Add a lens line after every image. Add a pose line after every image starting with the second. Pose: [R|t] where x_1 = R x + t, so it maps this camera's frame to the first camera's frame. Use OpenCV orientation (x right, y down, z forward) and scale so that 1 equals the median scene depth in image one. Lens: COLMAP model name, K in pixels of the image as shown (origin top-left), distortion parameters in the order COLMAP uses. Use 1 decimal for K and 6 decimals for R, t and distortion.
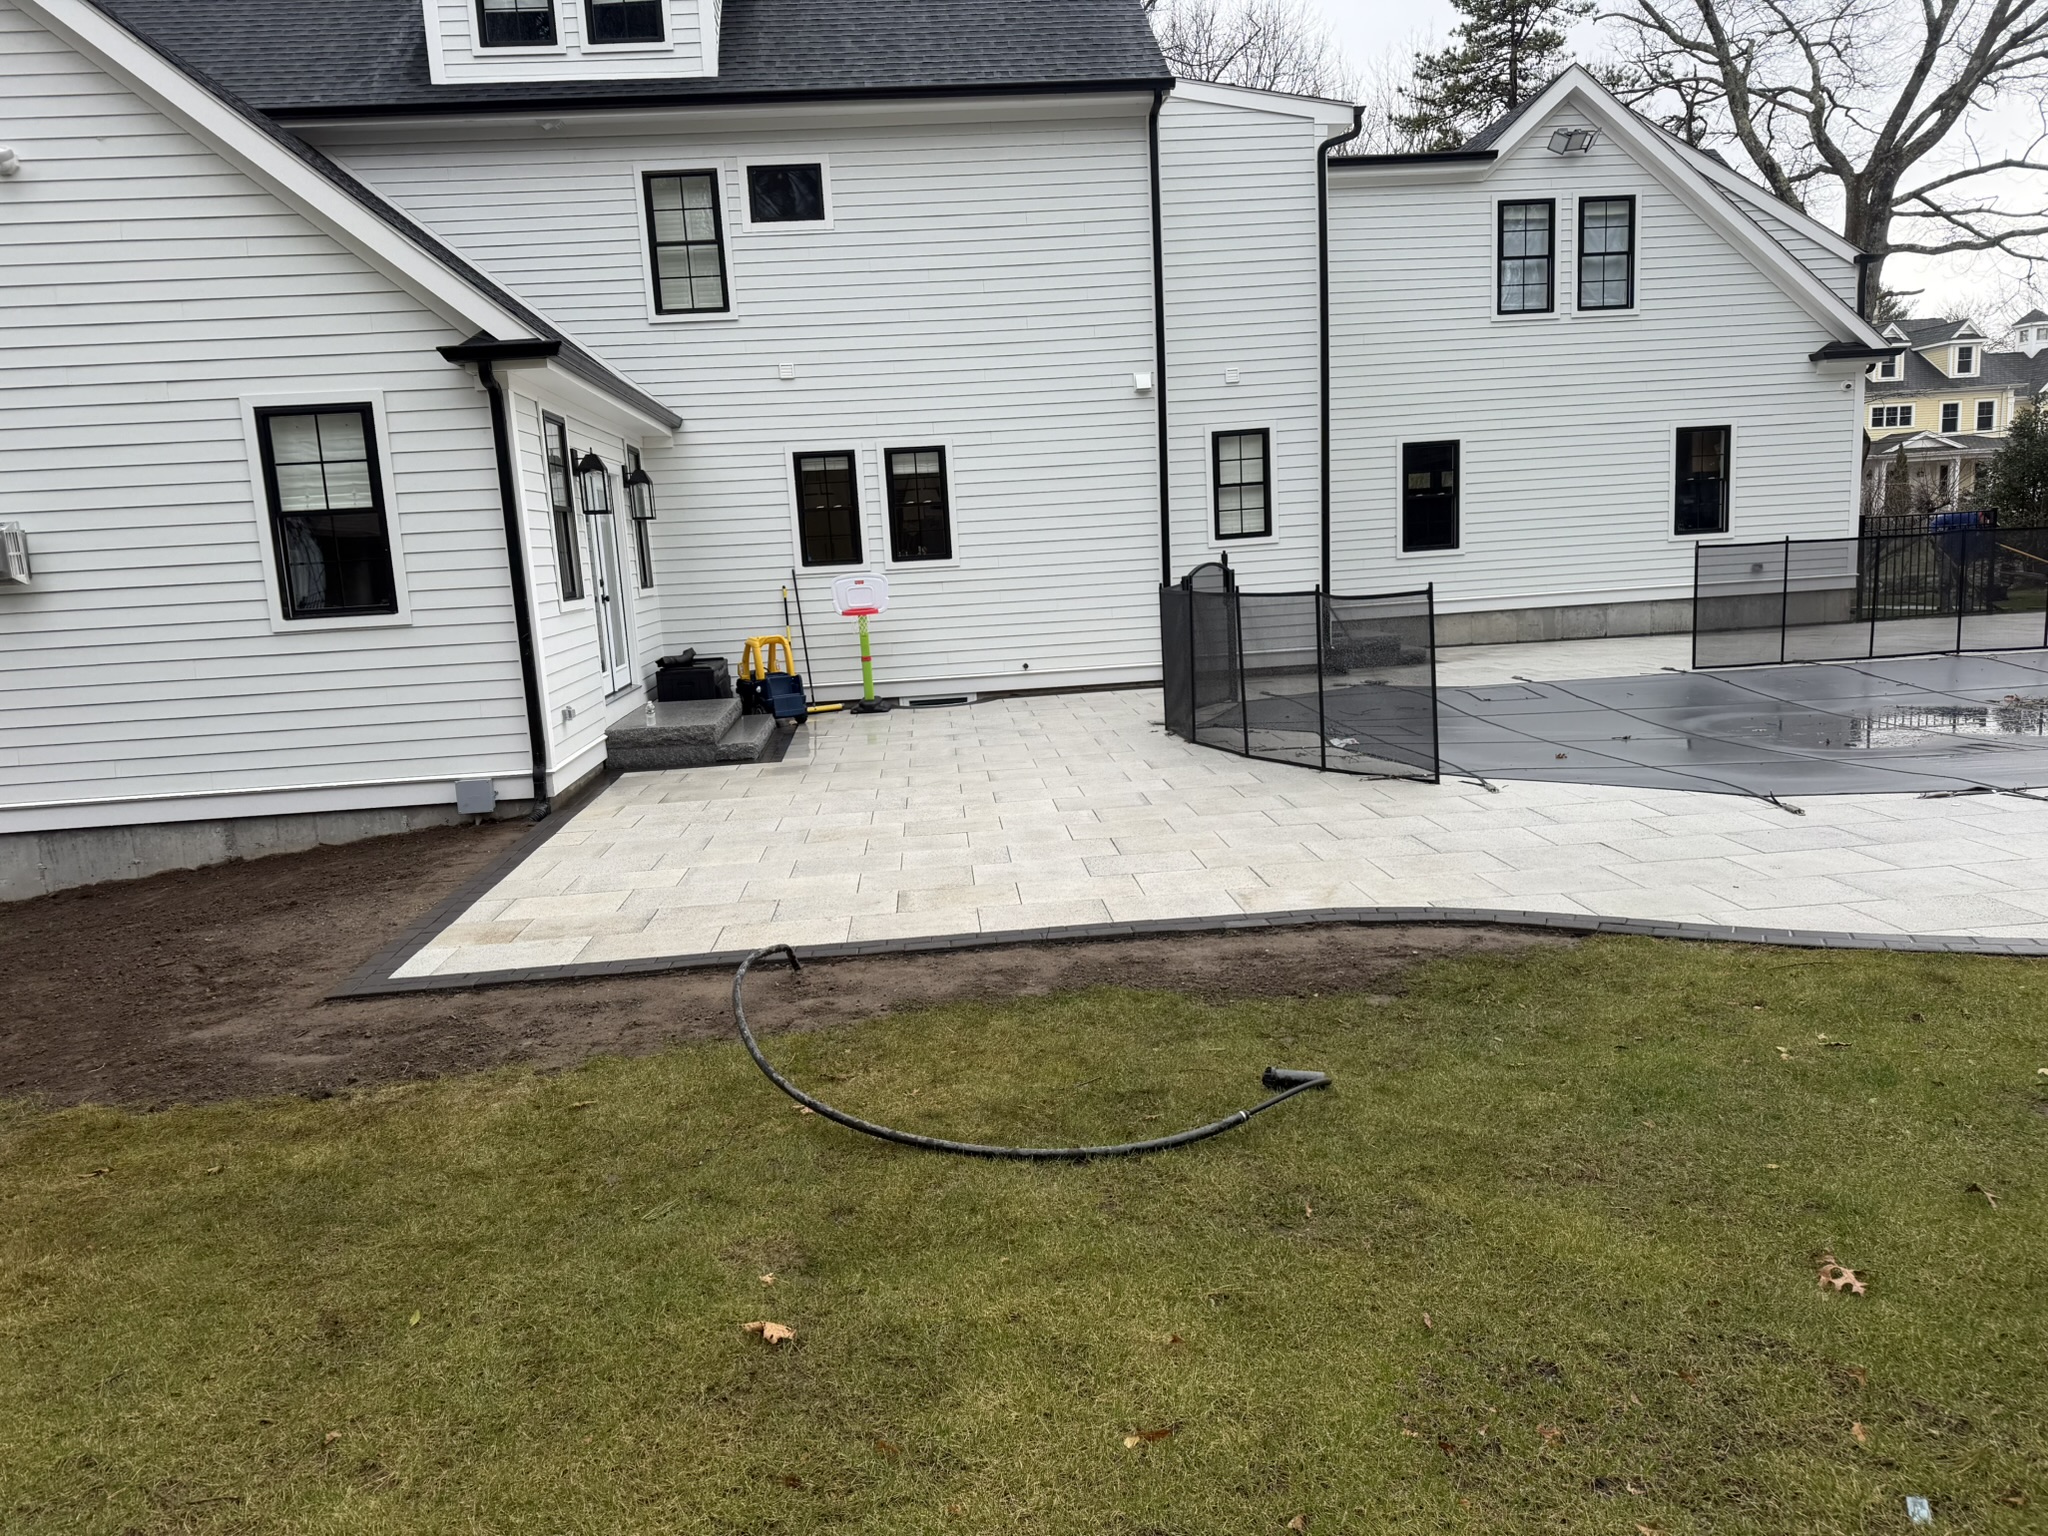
lens RADIAL K [[1447.9, 0, 1024.0], [0, 1447.9, 768.0], [0, 0, 1]] dist [0.053036, -0.058380]
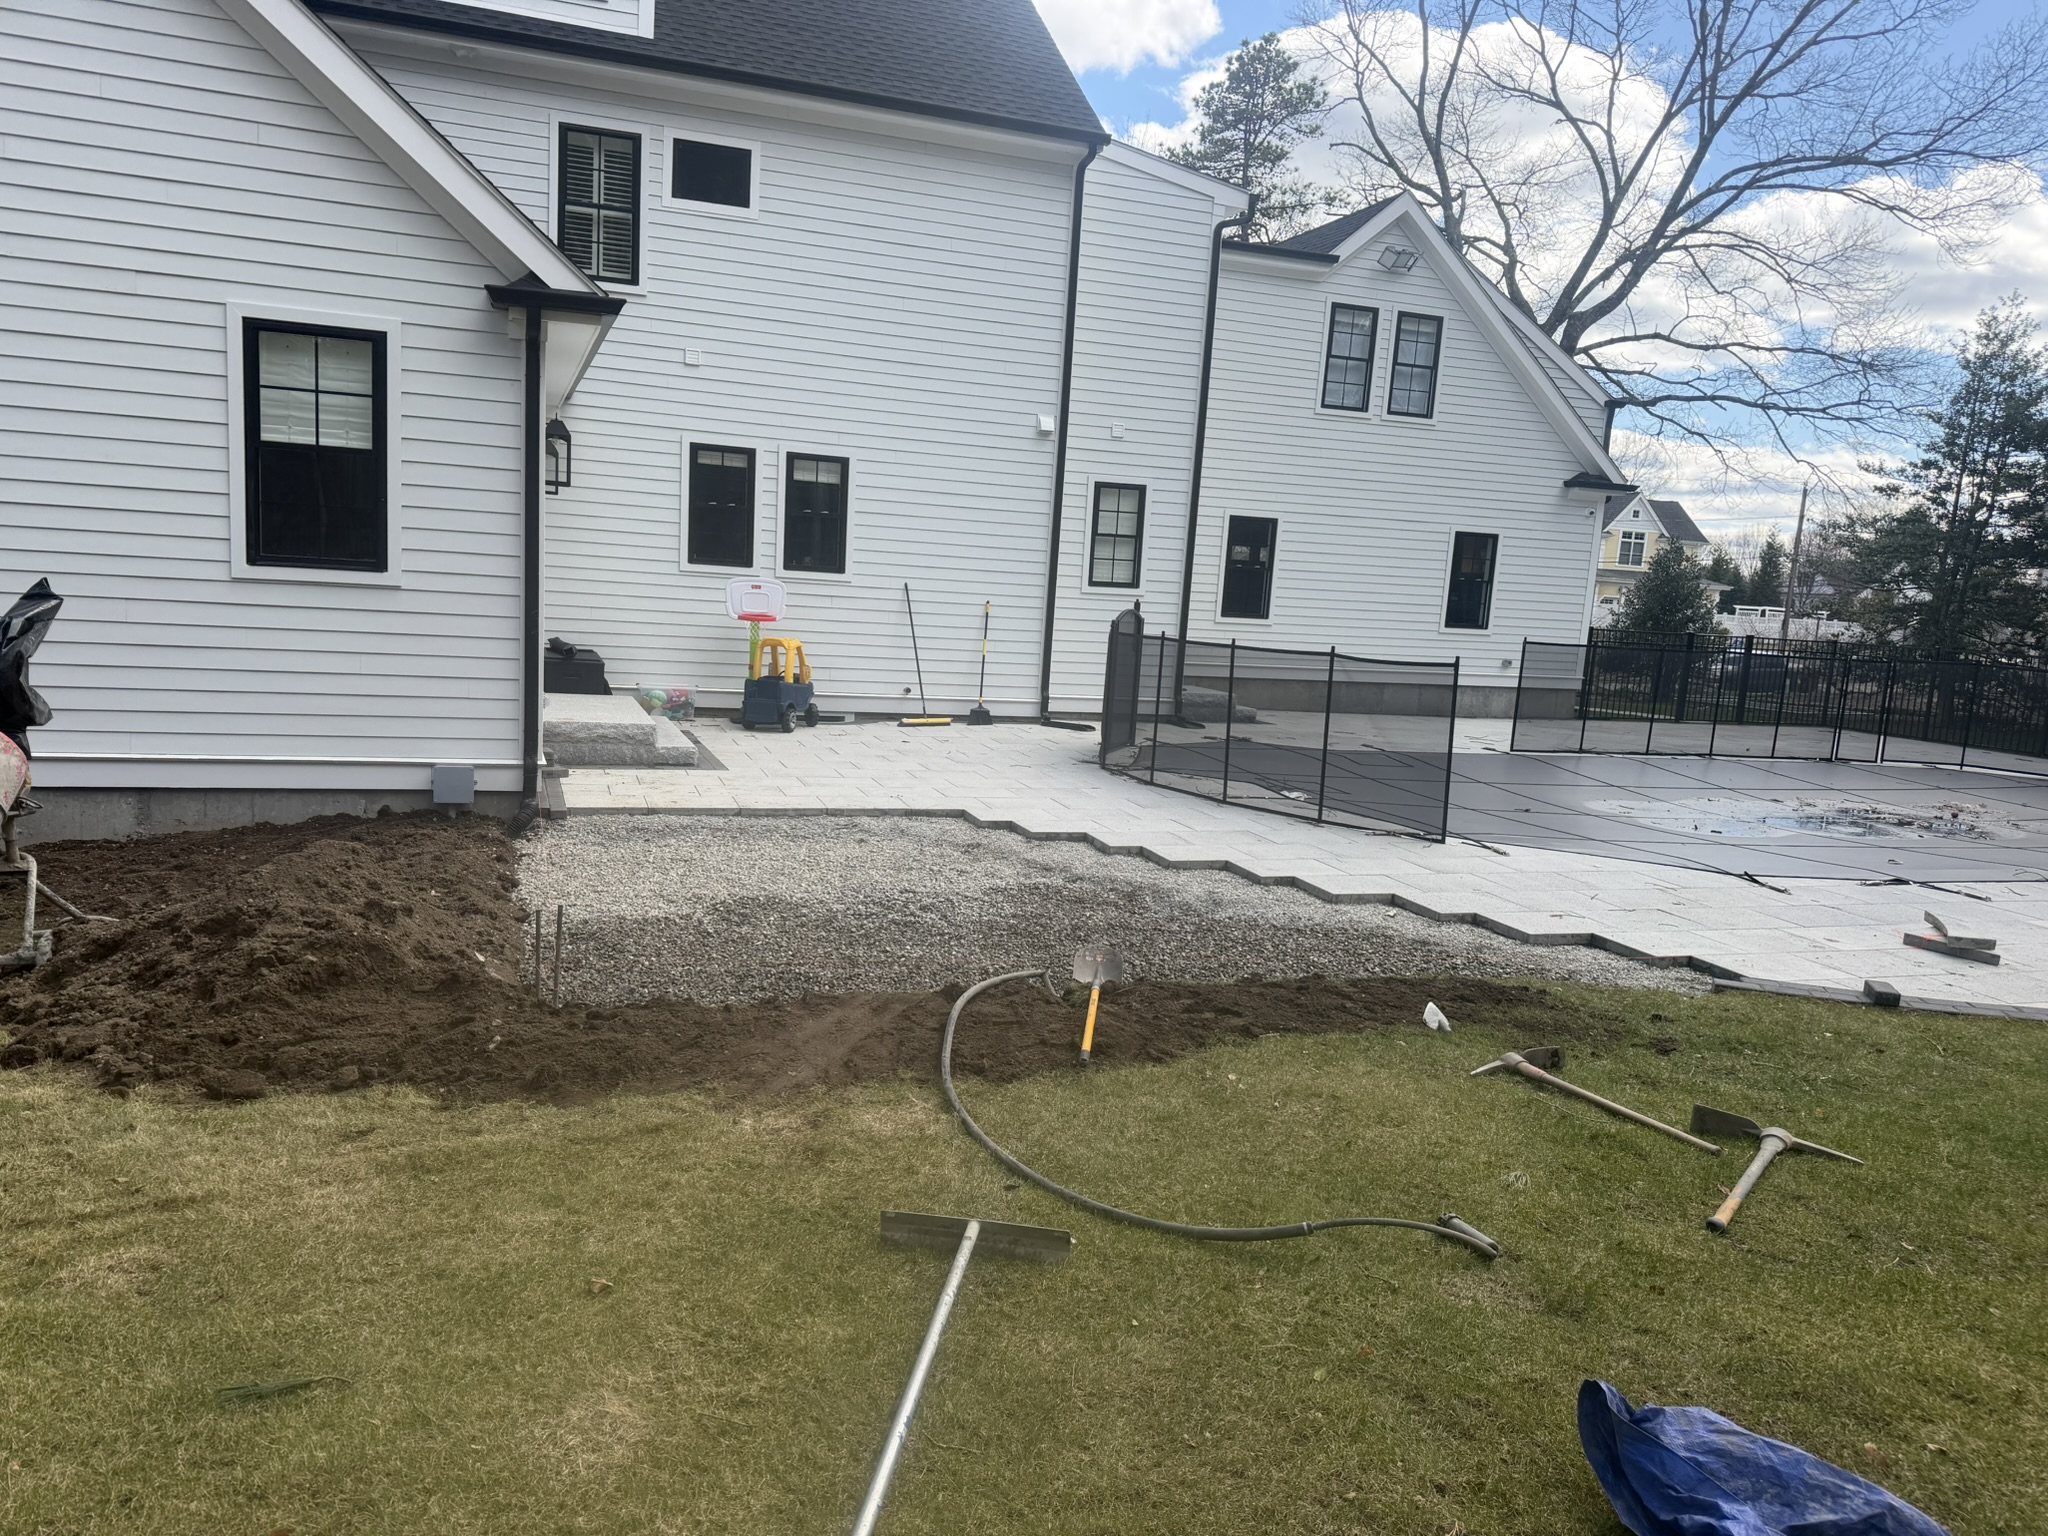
lens RADIAL K [[1447.9, 0, 1024.0], [0, 1447.9, 768.0], [0, 0, 1]] dist [0.053036, -0.058380]
pose [[0.961986, 0.081063, 0.260792, -0.178064], [-0.075616, 0.996659, -0.030871, 0.006907], [-0.262423, 0.009977, 0.964901, 0.028775]]
